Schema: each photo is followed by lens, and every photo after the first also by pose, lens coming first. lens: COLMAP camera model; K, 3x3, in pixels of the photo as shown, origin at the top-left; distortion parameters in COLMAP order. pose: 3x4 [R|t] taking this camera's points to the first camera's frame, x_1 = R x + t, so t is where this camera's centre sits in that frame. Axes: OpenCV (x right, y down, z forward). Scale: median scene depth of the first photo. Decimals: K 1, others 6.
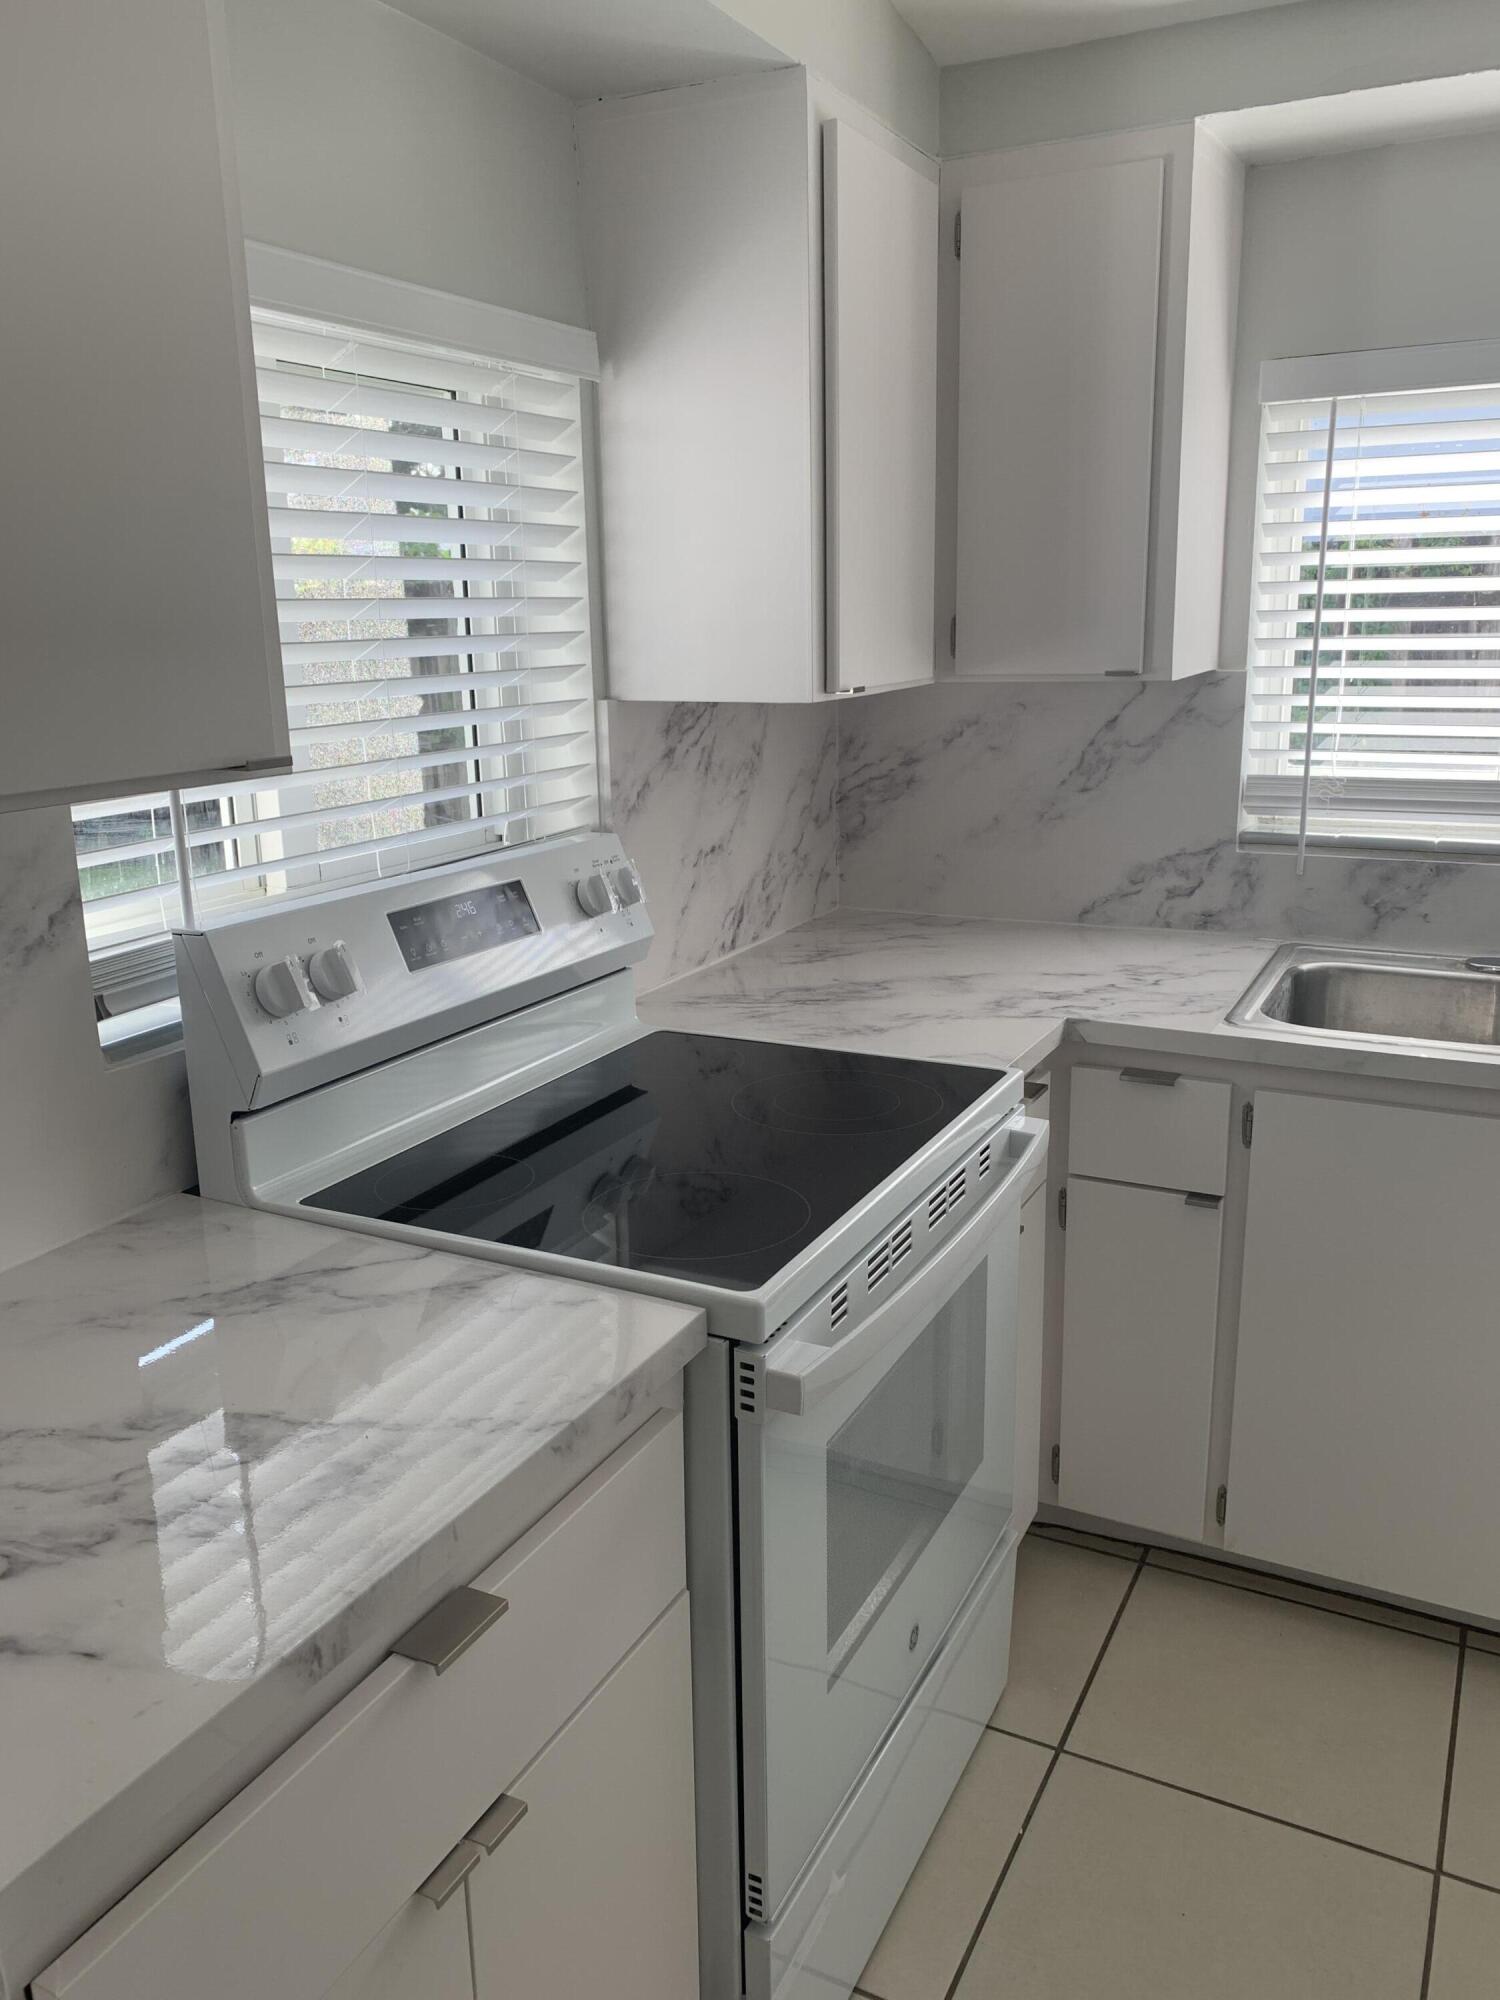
lens RADIAL K [[1521.6, 0, 733.6], [0, 1521.6, 1000.2], [0, 0, 1]] dist [0.165970, -0.462343]
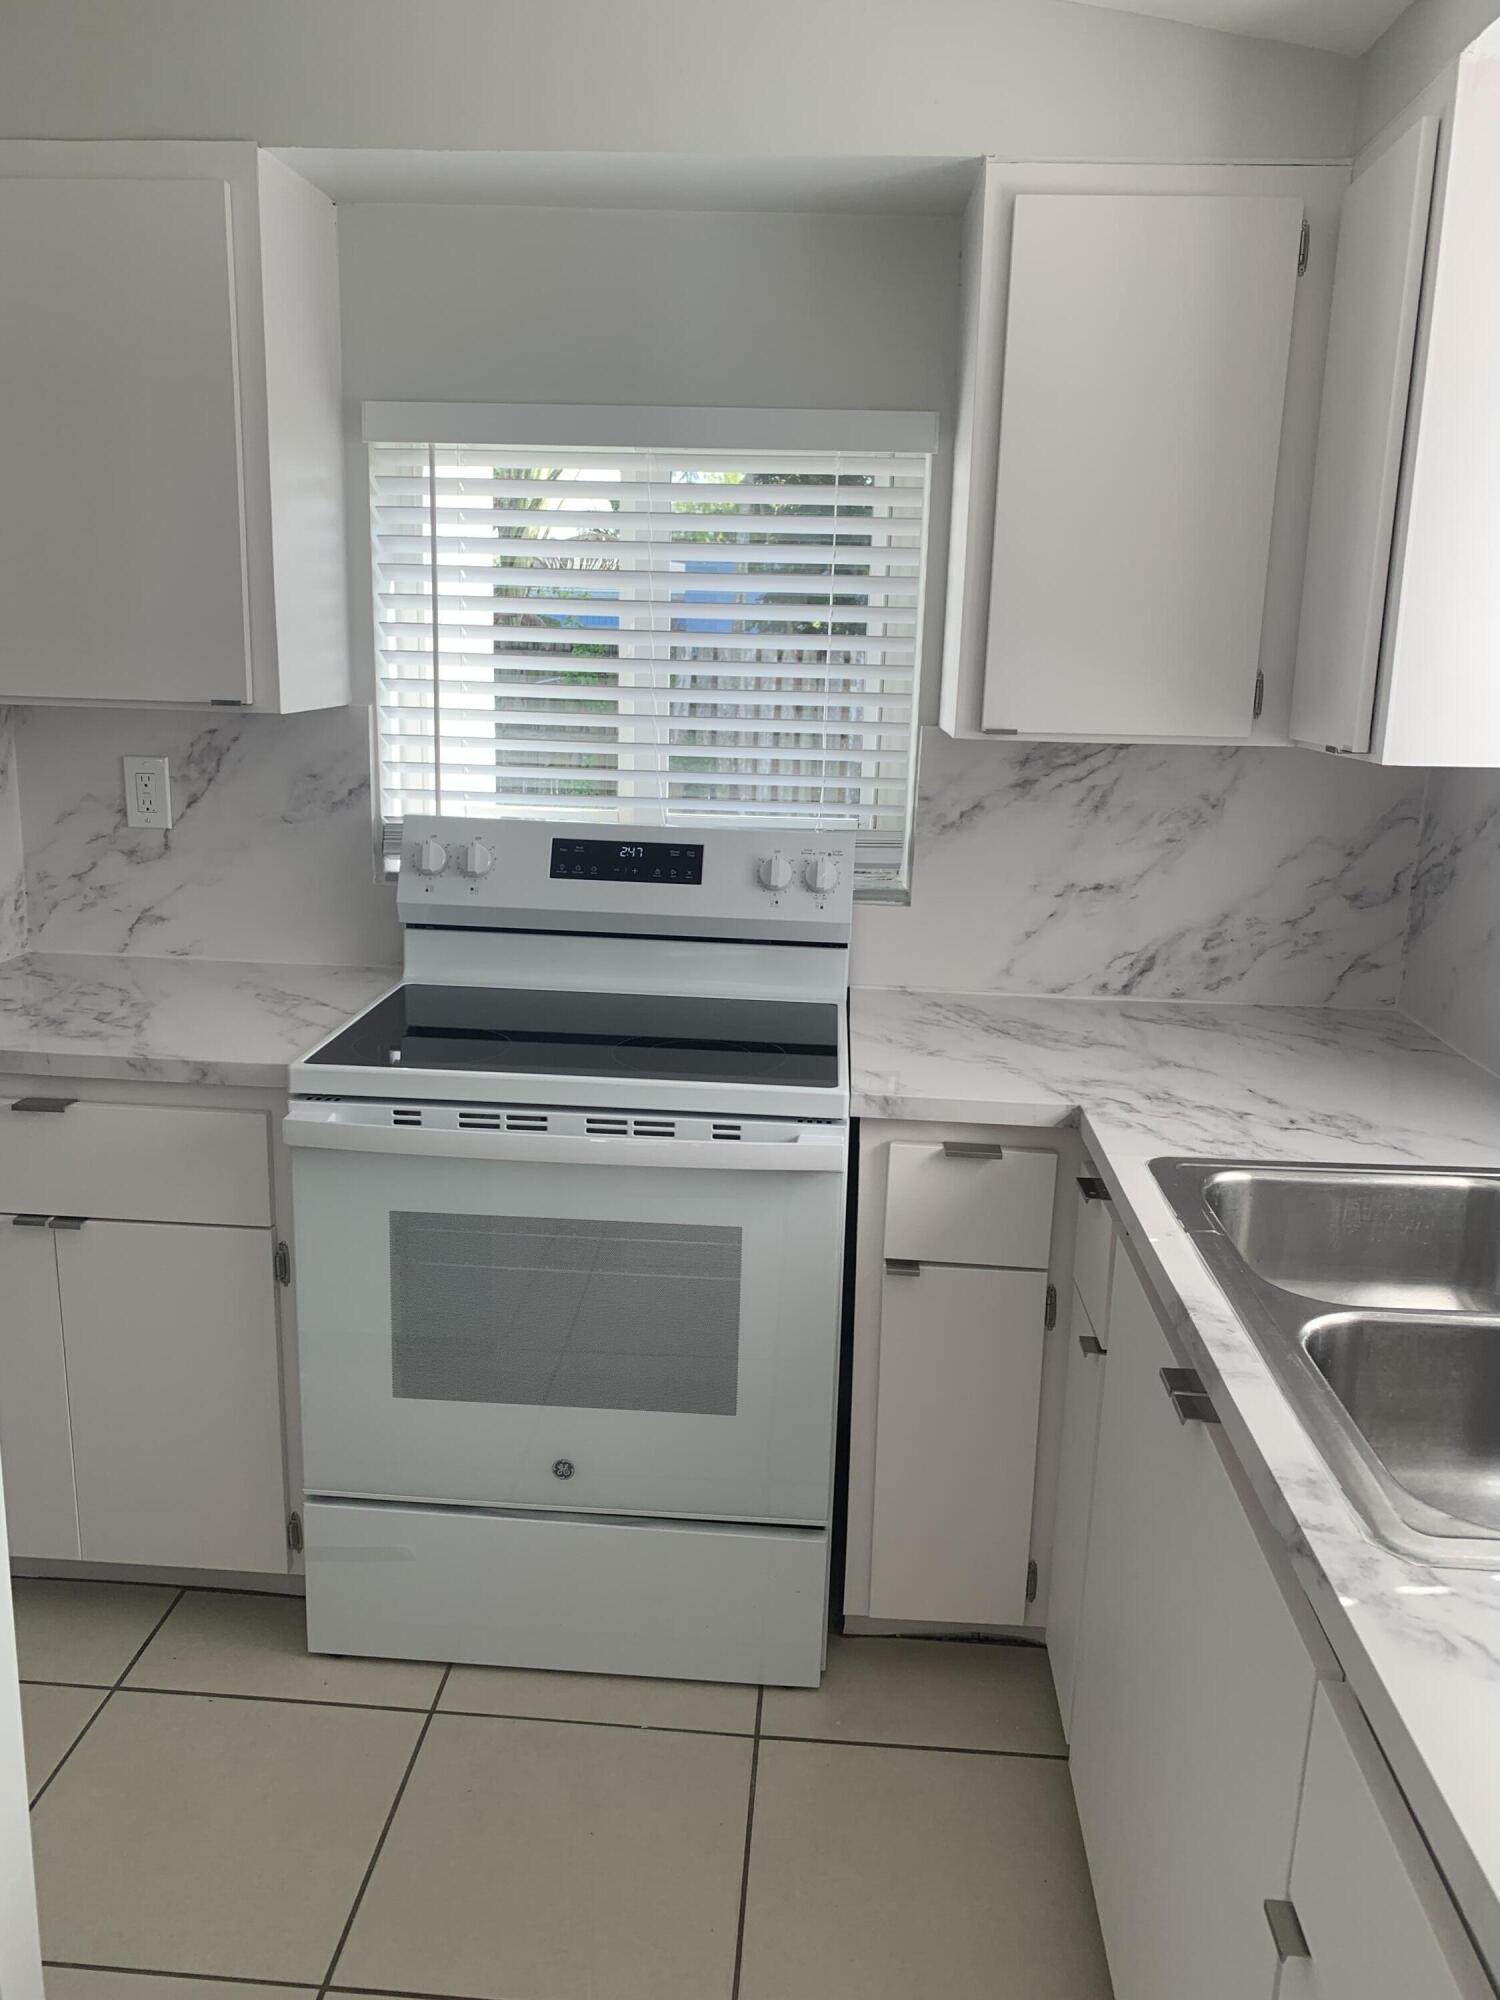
lens RADIAL K [[1521.6, 0, 733.6], [0, 1521.6, 1000.2], [0, 0, 1]] dist [0.165970, -0.462343]
pose [[0.400230, 0.239235, -0.884637, 0.812975], [-0.260078, 0.955285, 0.140676, -0.108168], [0.878735, 0.173772, 0.444553, 0.347776]]
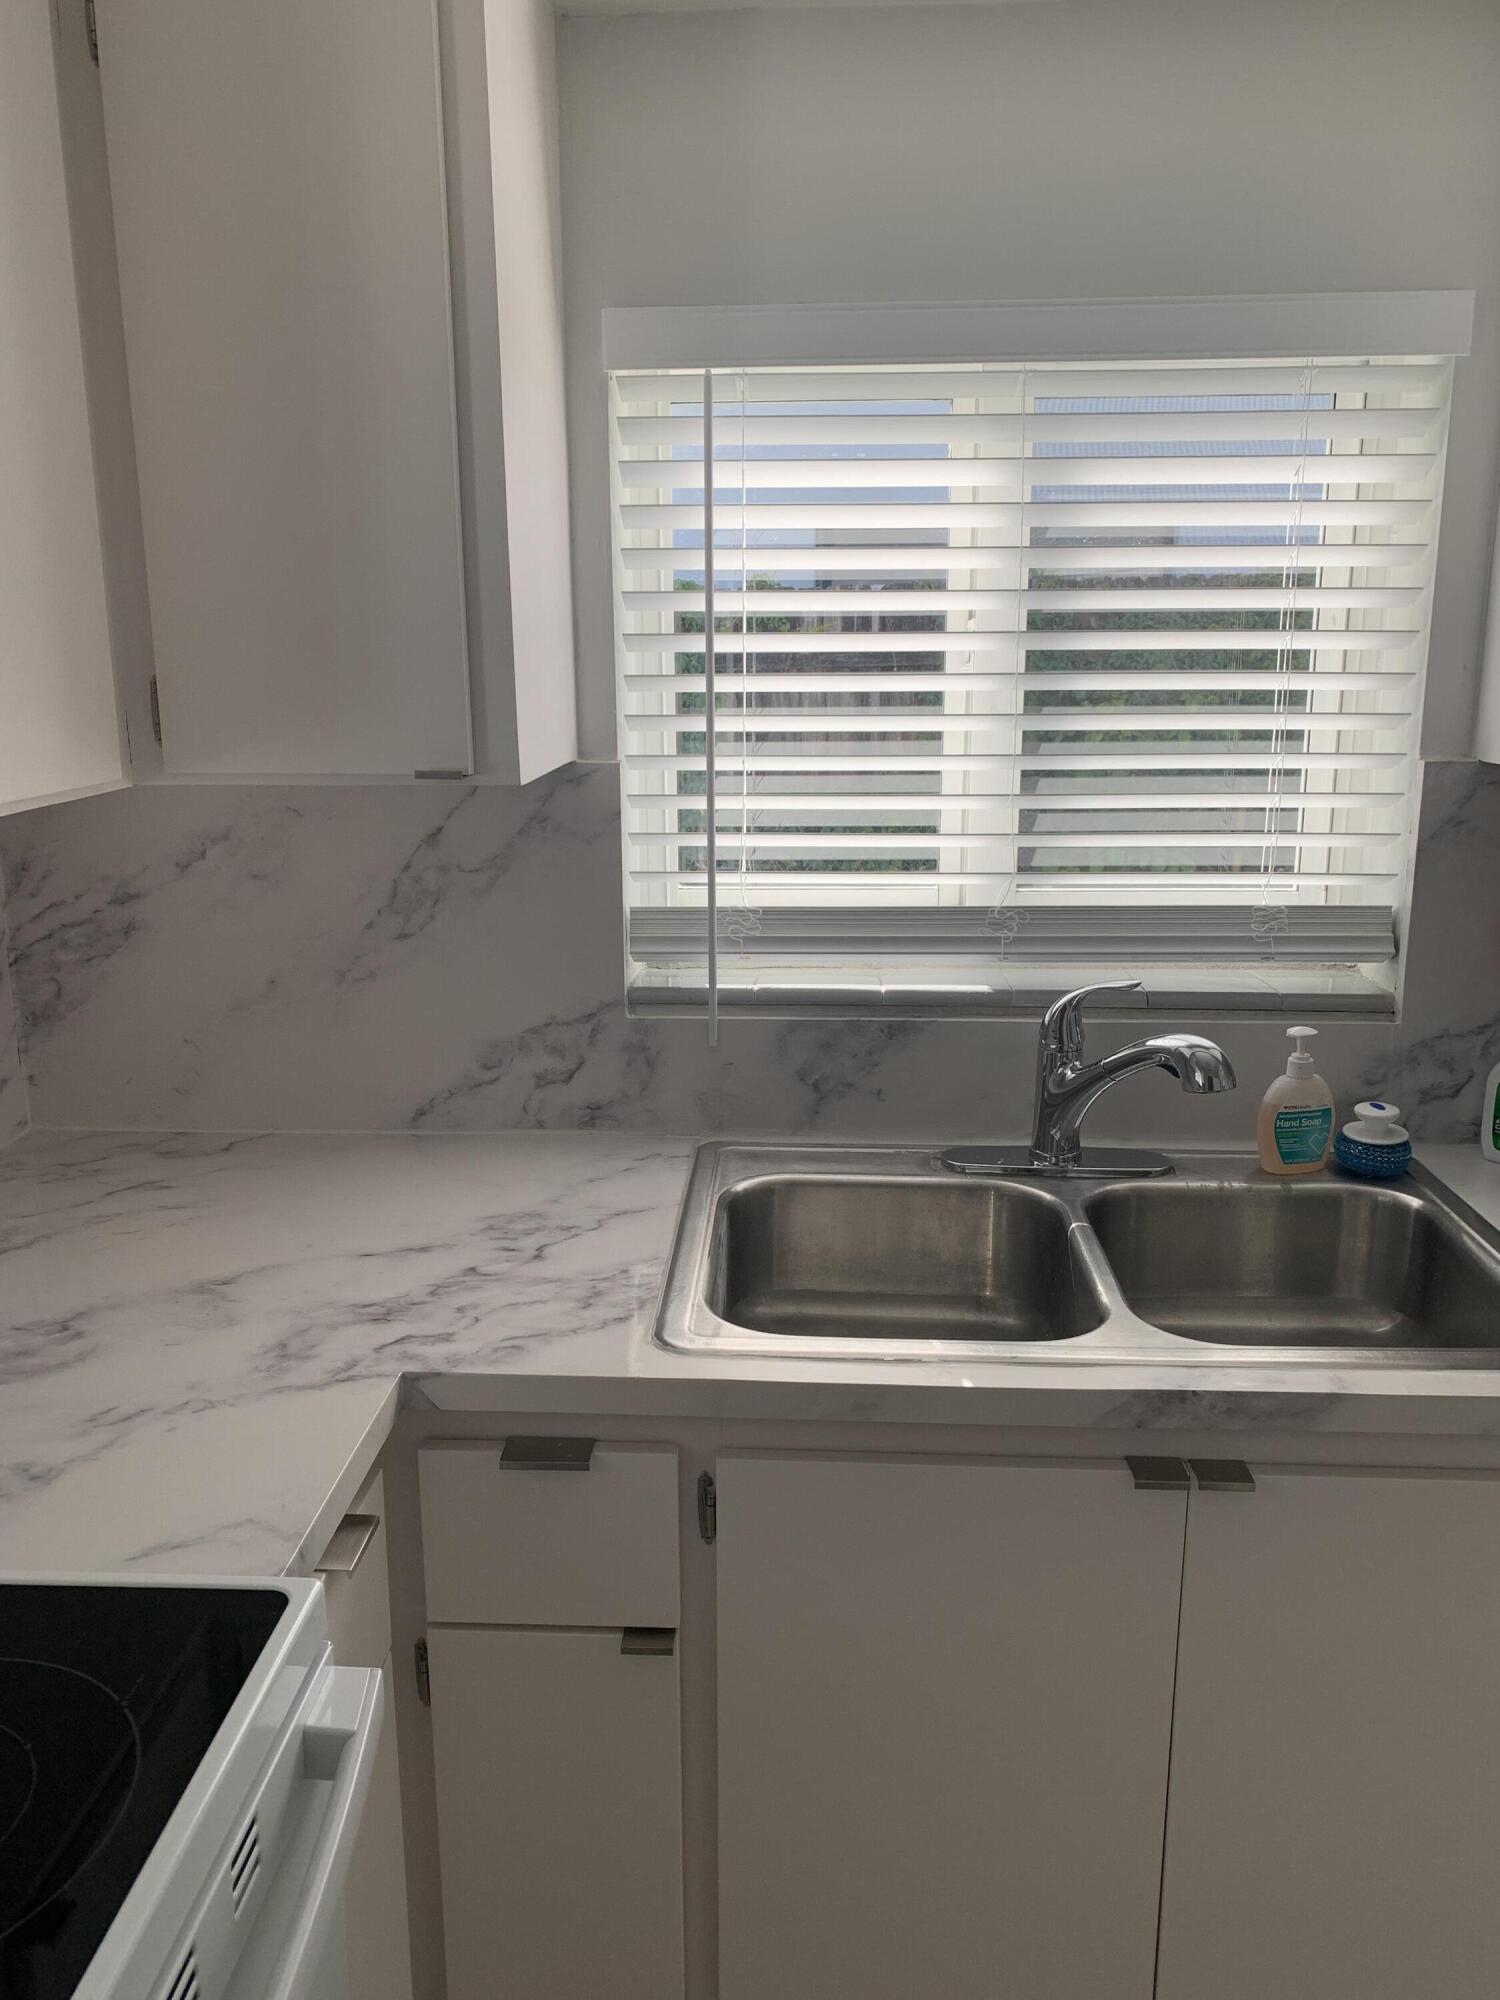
lens RADIAL K [[1533.8, 0, 750.0], [0, 1533.8, 1000.0], [0, 0, 1]] dist [0.020741, -0.008688]
pose [[0.905588, -0.078267, 0.416874, 0.091890], [0.089506, 0.995958, -0.007449, -0.098201], [-0.414607, 0.044059, 0.908934, 0.360155]]
